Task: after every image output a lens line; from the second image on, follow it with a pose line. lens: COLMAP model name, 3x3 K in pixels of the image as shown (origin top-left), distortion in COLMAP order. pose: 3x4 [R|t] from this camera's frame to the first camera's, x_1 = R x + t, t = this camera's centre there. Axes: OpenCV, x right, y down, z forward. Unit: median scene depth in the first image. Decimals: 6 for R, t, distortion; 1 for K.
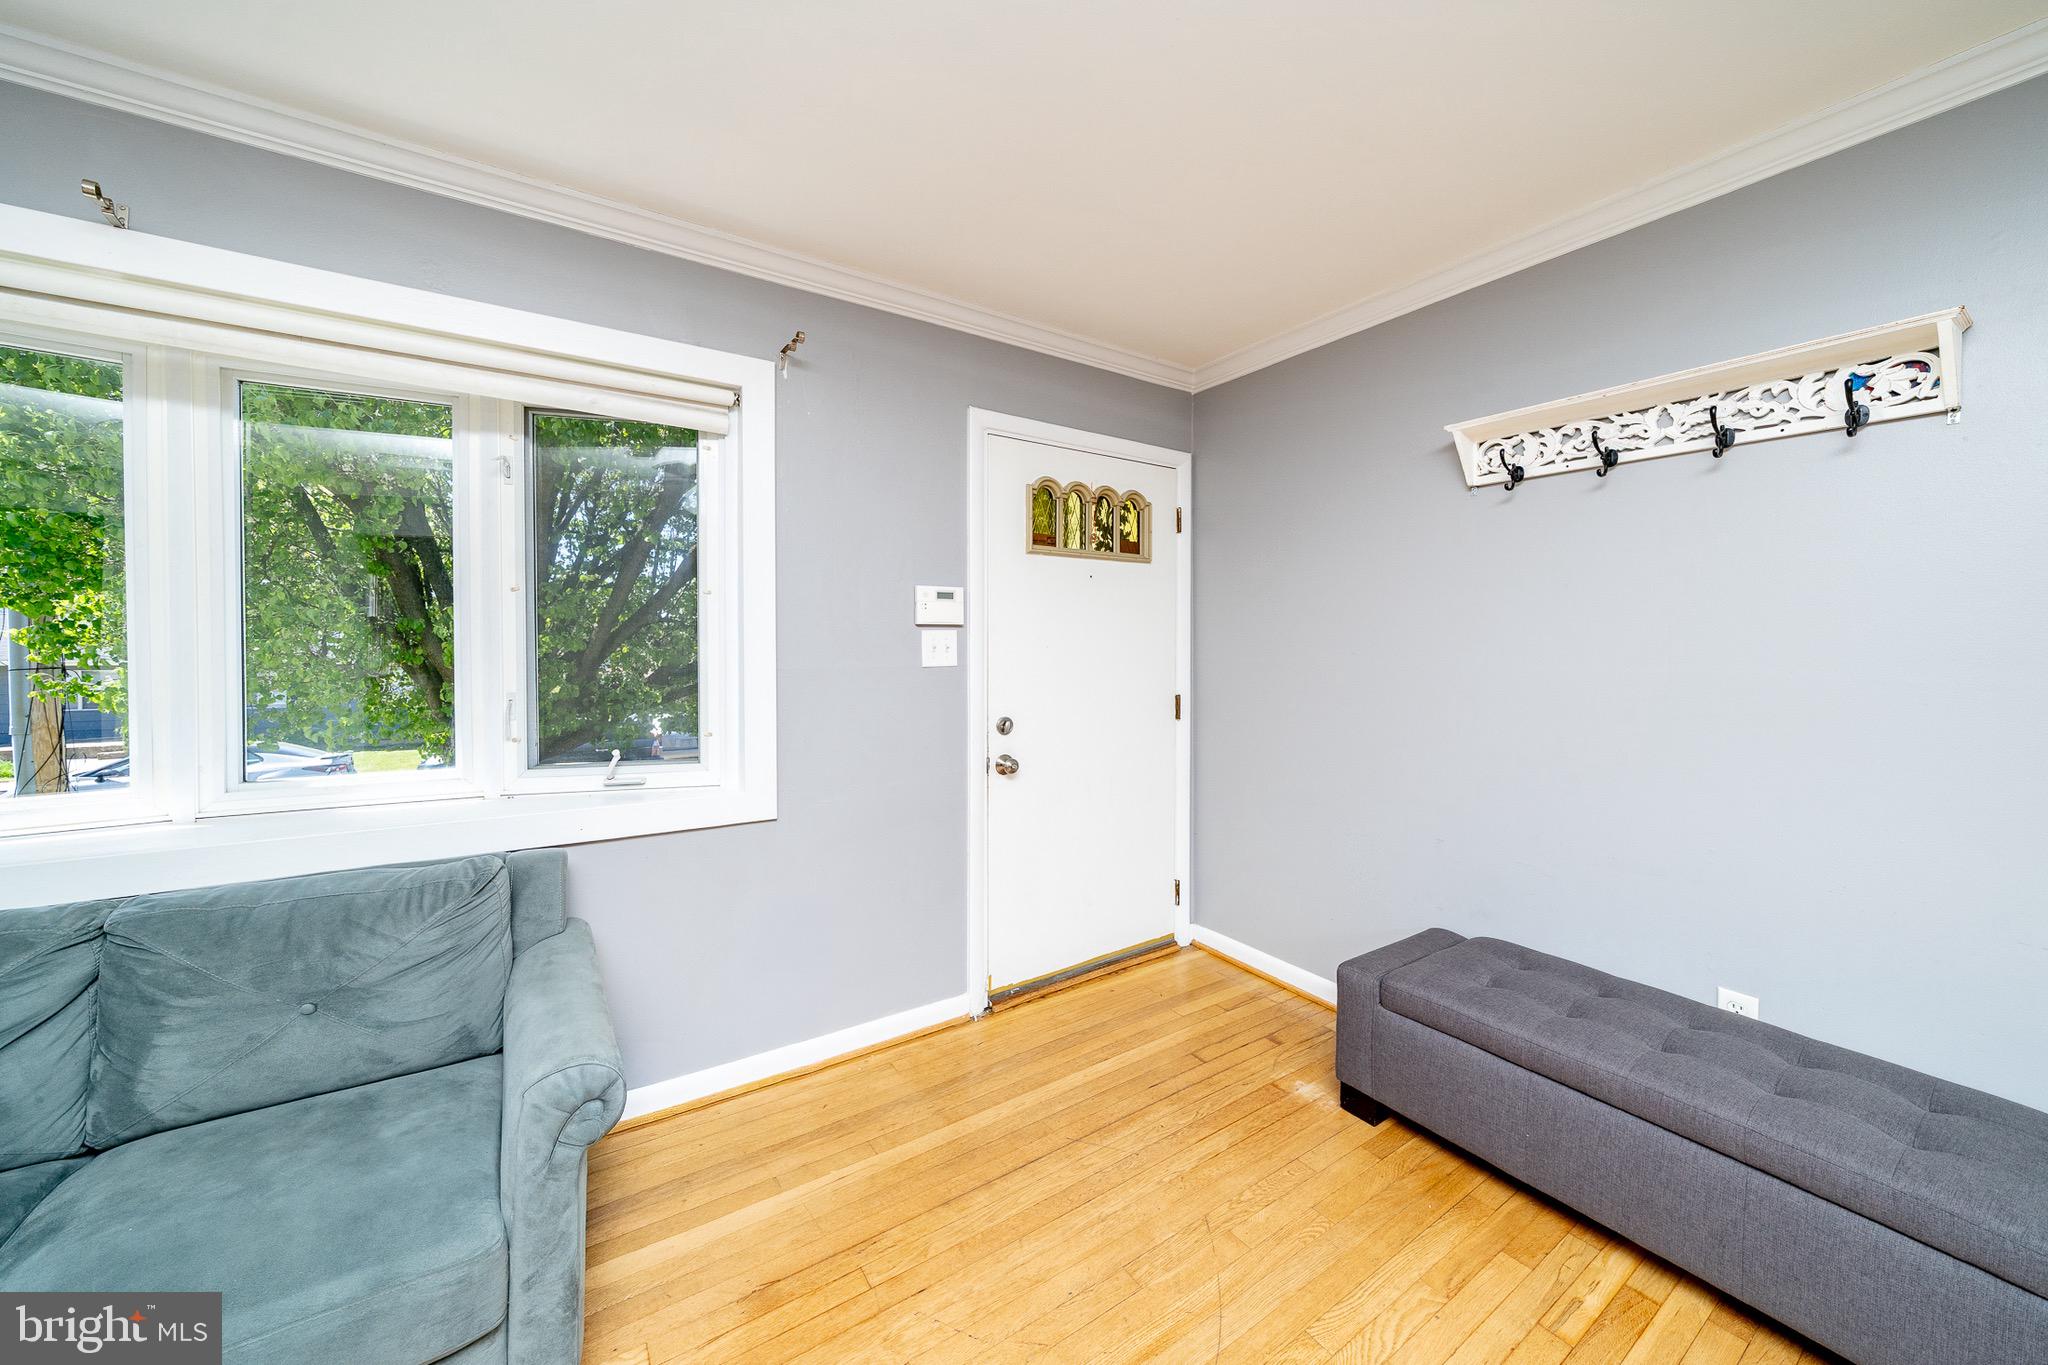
lens RADIAL K [[739.7, 0, 1023.6], [0, 739.7, 651.2], [0, 0, 1]] dist [-0.005059, -0.000056]
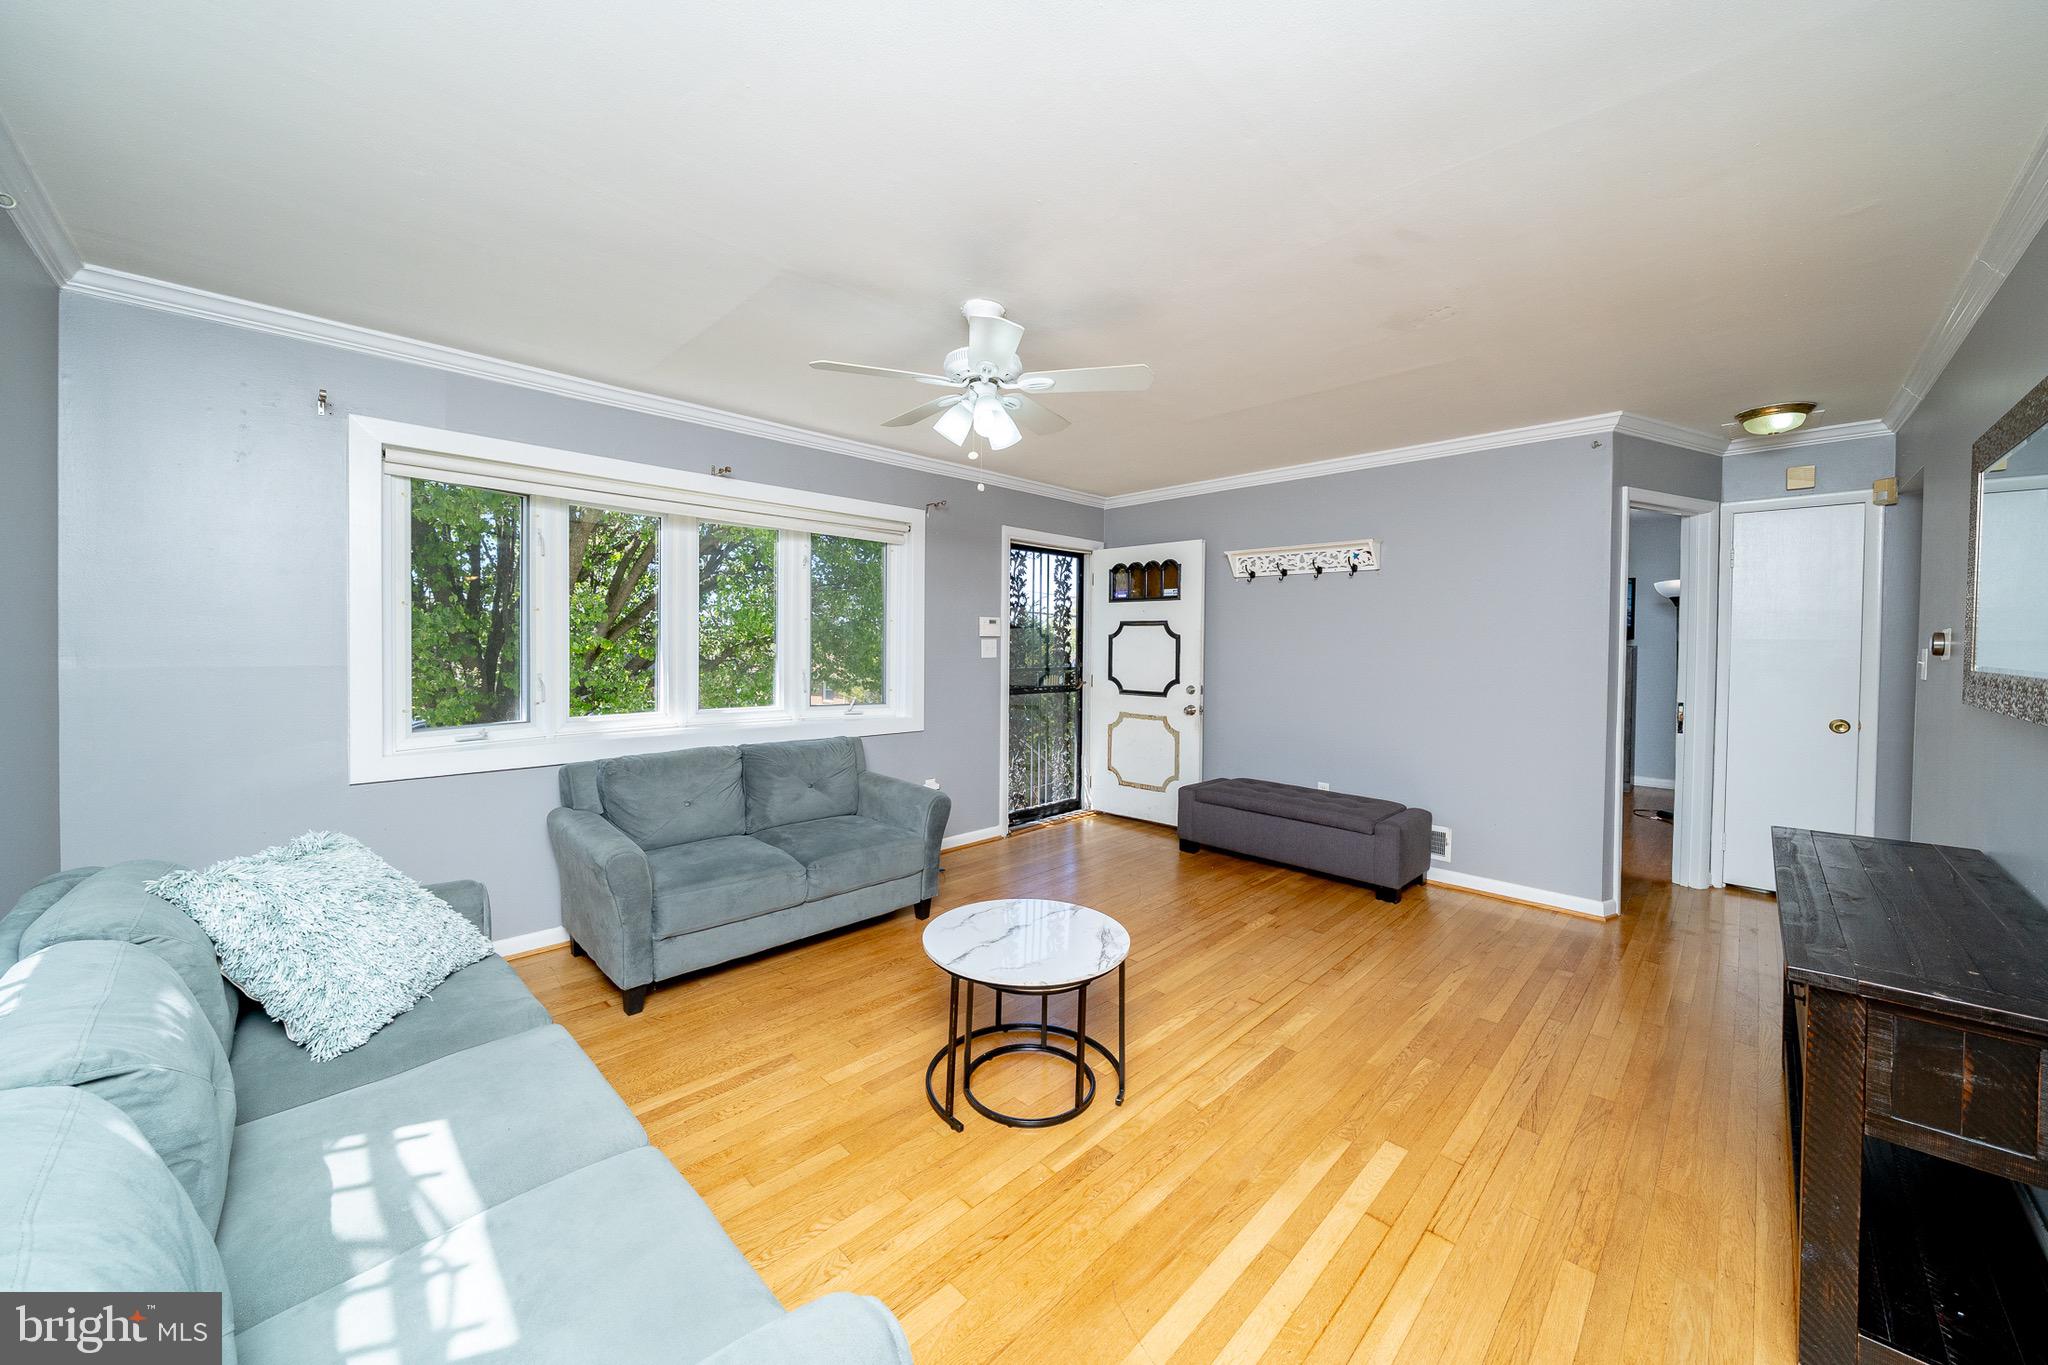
lens RADIAL K [[739.7, 0, 1028.8], [0, 739.7, 653.2], [0, 0, 1]] dist [-0.001753, -0.000033]
pose [[0.979869, 0.004869, 0.199584, -0.484986], [-0.005690, 0.999978, 0.003537, 0.000740], [-0.199562, -0.004602, 0.979874, -1.144698]]
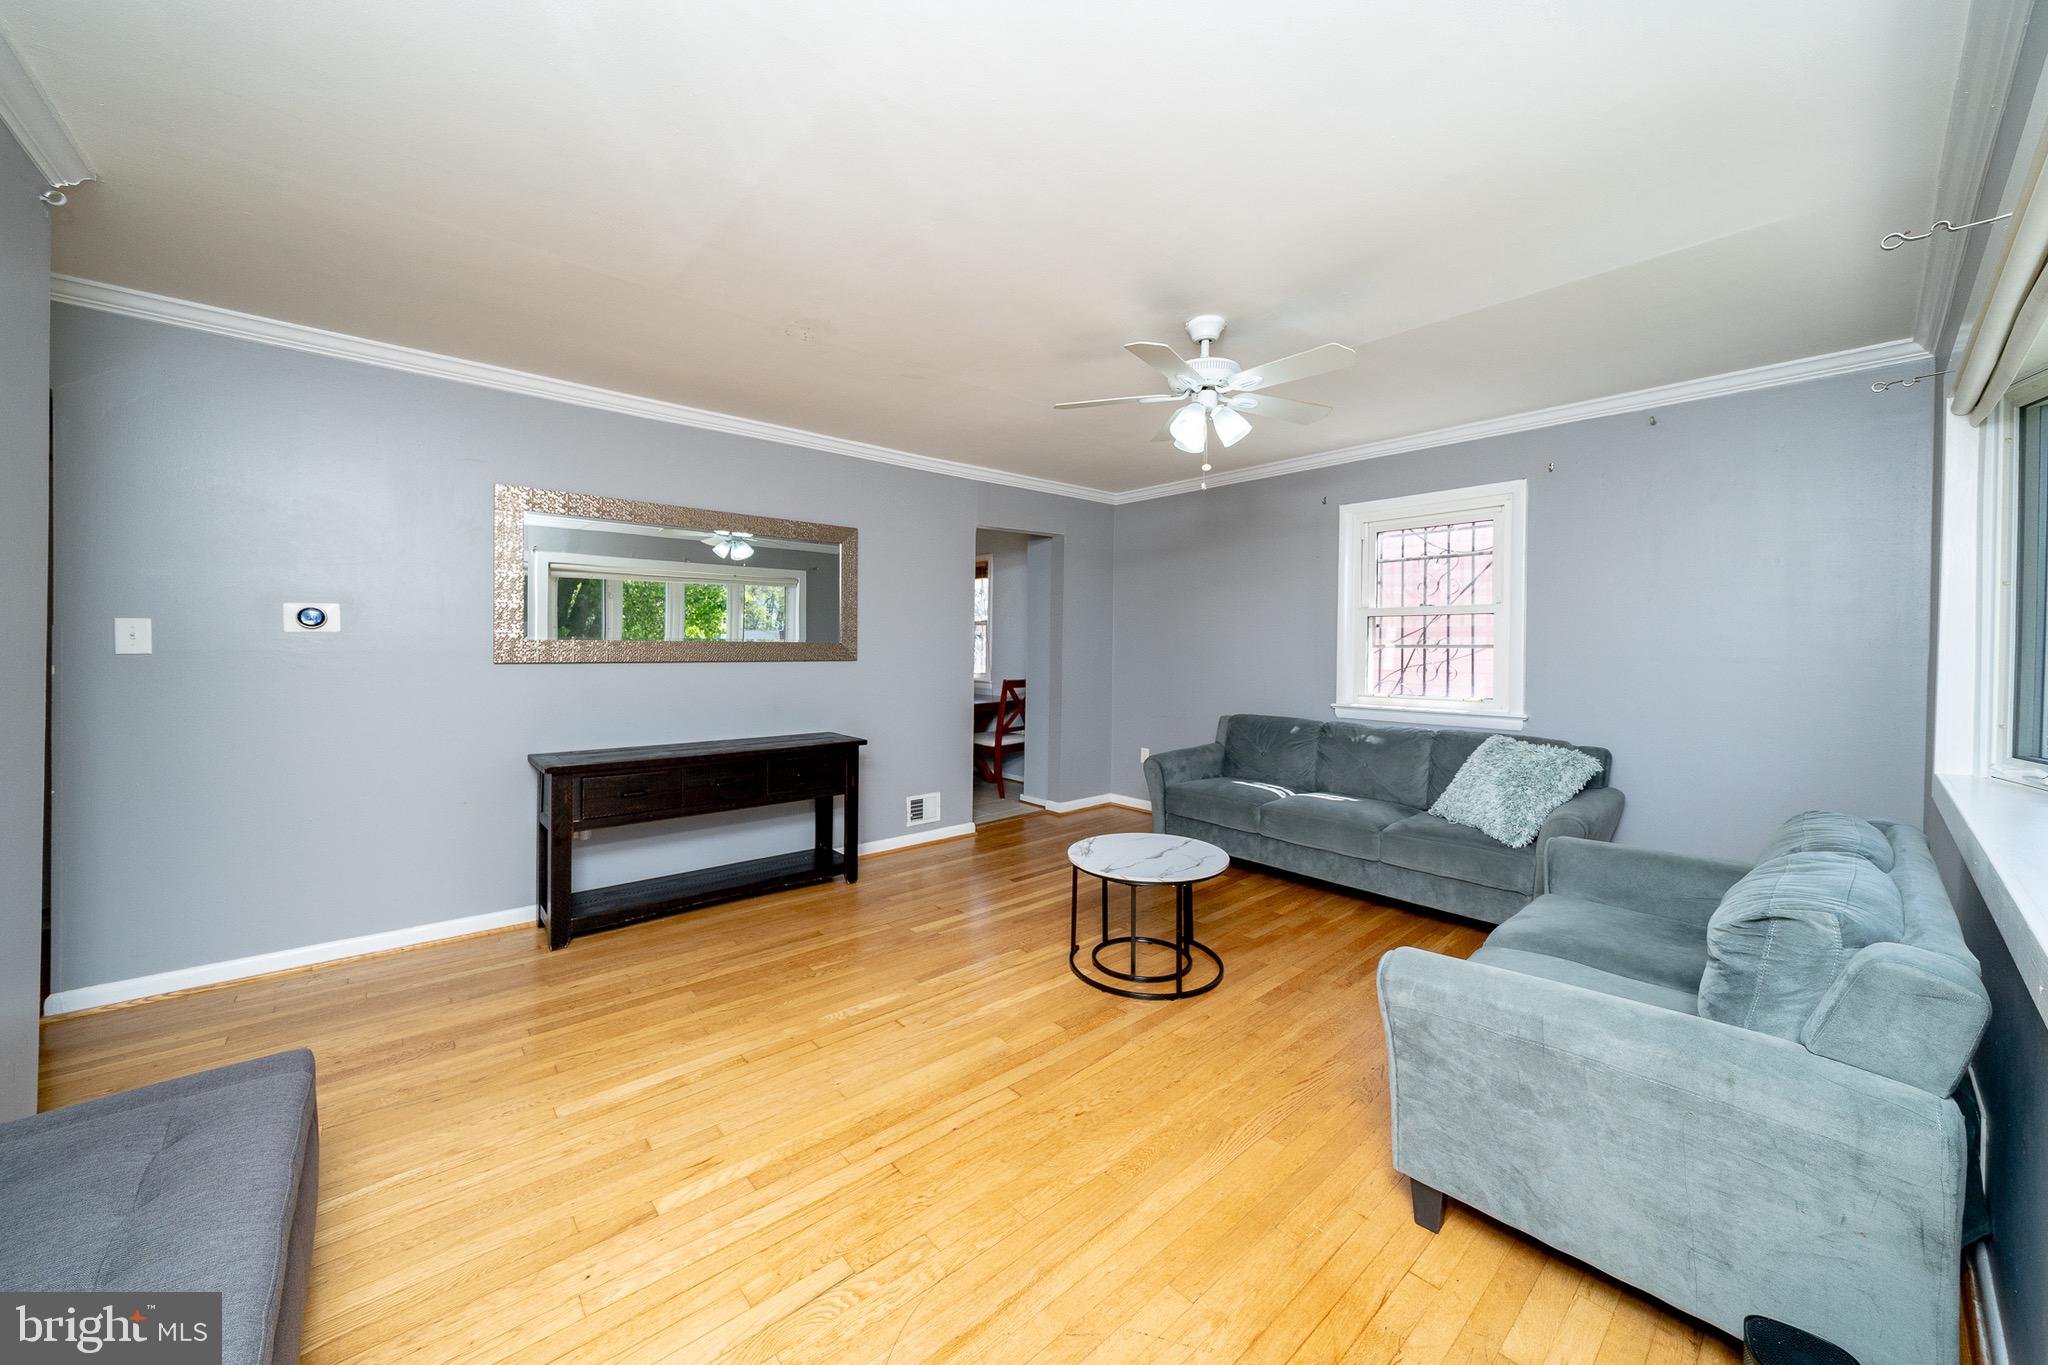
lens RADIAL K [[739.7, 0, 1023.6], [0, 739.7, 651.2], [0, 0, 1]] dist [-0.005059, -0.000056]
pose [[-0.991549, -0.004882, -0.129639, 0.151203], [-0.007624, 0.999757, 0.020661, 0.006327], [0.129506, 0.021475, -0.991346, 1.285877]]
